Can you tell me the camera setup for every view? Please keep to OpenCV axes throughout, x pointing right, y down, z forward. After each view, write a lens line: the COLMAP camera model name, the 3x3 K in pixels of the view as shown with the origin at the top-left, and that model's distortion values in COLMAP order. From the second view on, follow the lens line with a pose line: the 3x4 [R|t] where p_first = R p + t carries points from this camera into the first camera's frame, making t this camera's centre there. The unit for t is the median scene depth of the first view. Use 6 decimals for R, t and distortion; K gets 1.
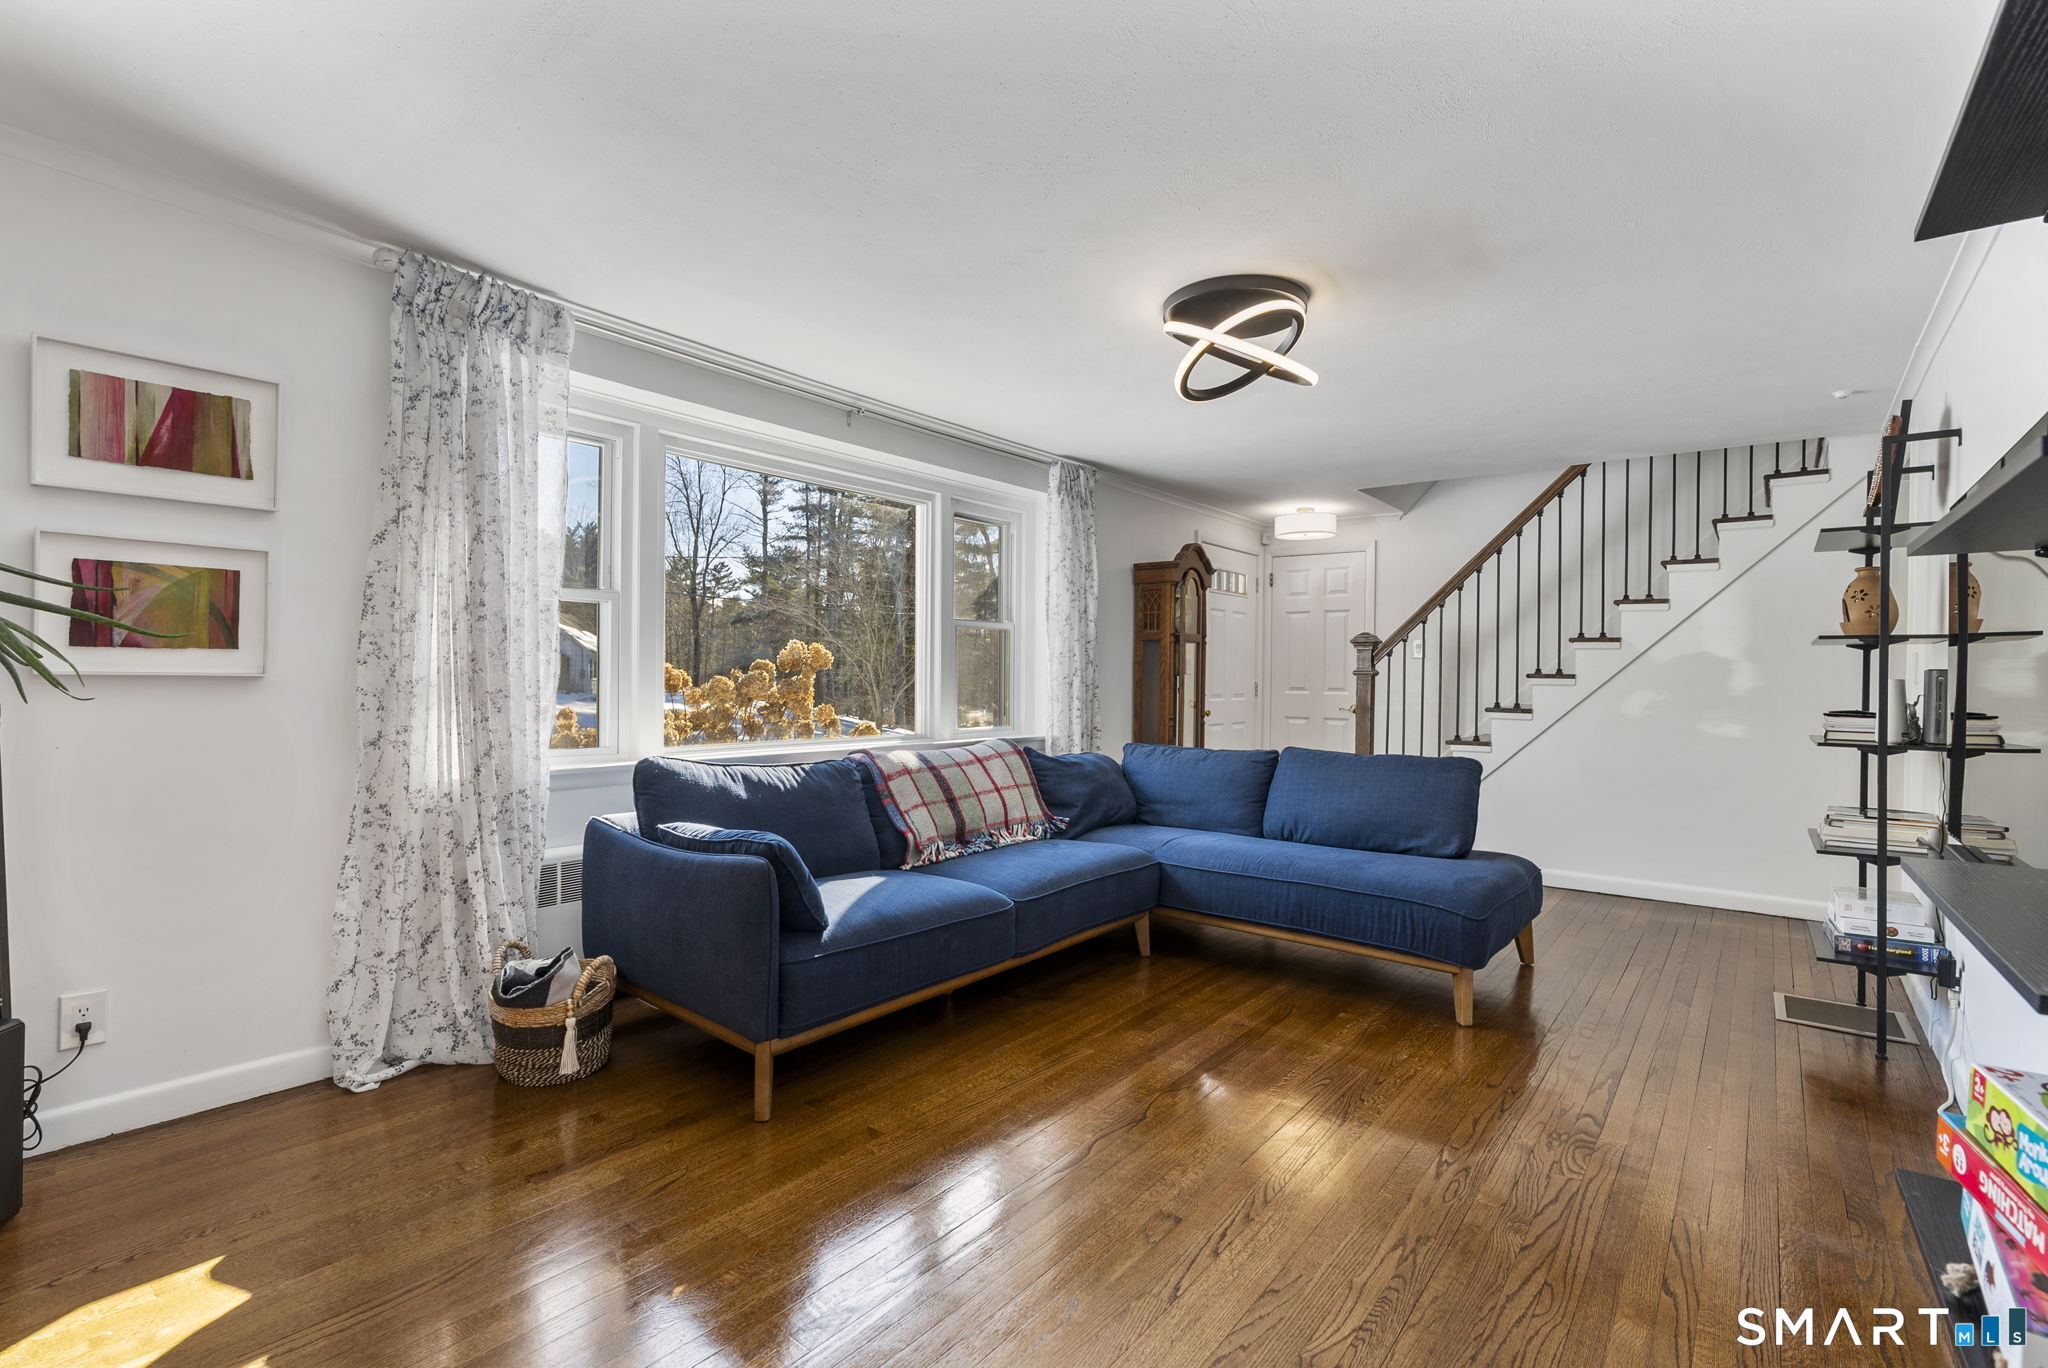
lens RADIAL K [[922.5, 0, 1023.6], [0, 922.5, 689.3], [0, 0, 1]] dist [-0.016734, -0.000060]
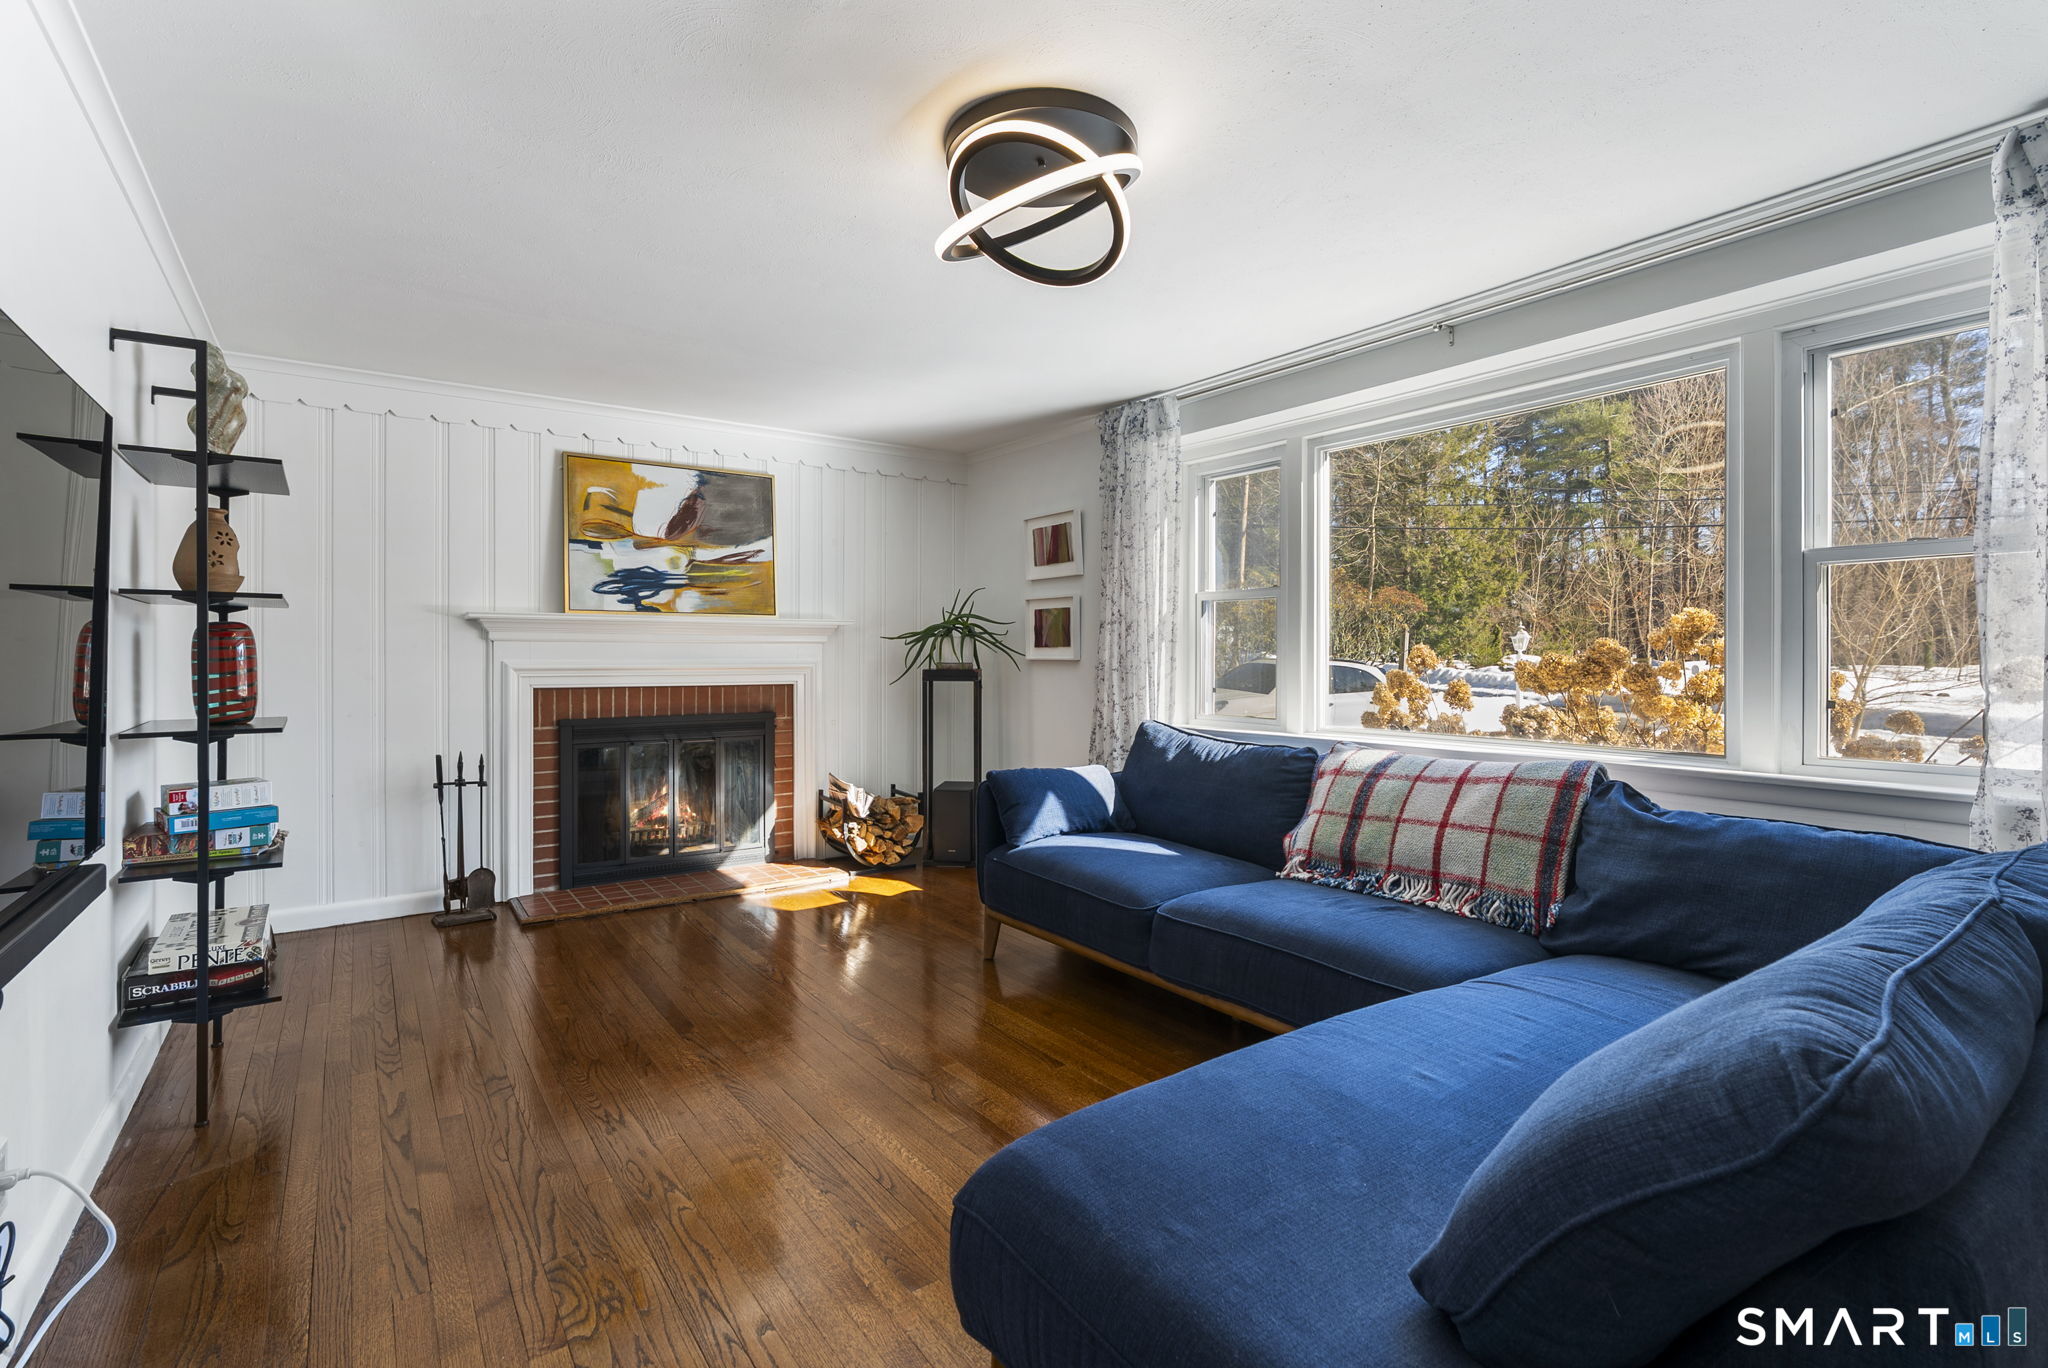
lens RADIAL K [[922.5, 0, 1021.0], [0, 922.5, 662.9], [0, 0, 1]] dist [-0.016734, -0.000060]
pose [[-0.258080, -0.005356, -0.966109, 1.183825], [-0.018924, 0.999821, -0.000487, -0.004761], [0.965938, 0.018157, -0.258135, 1.484414]]
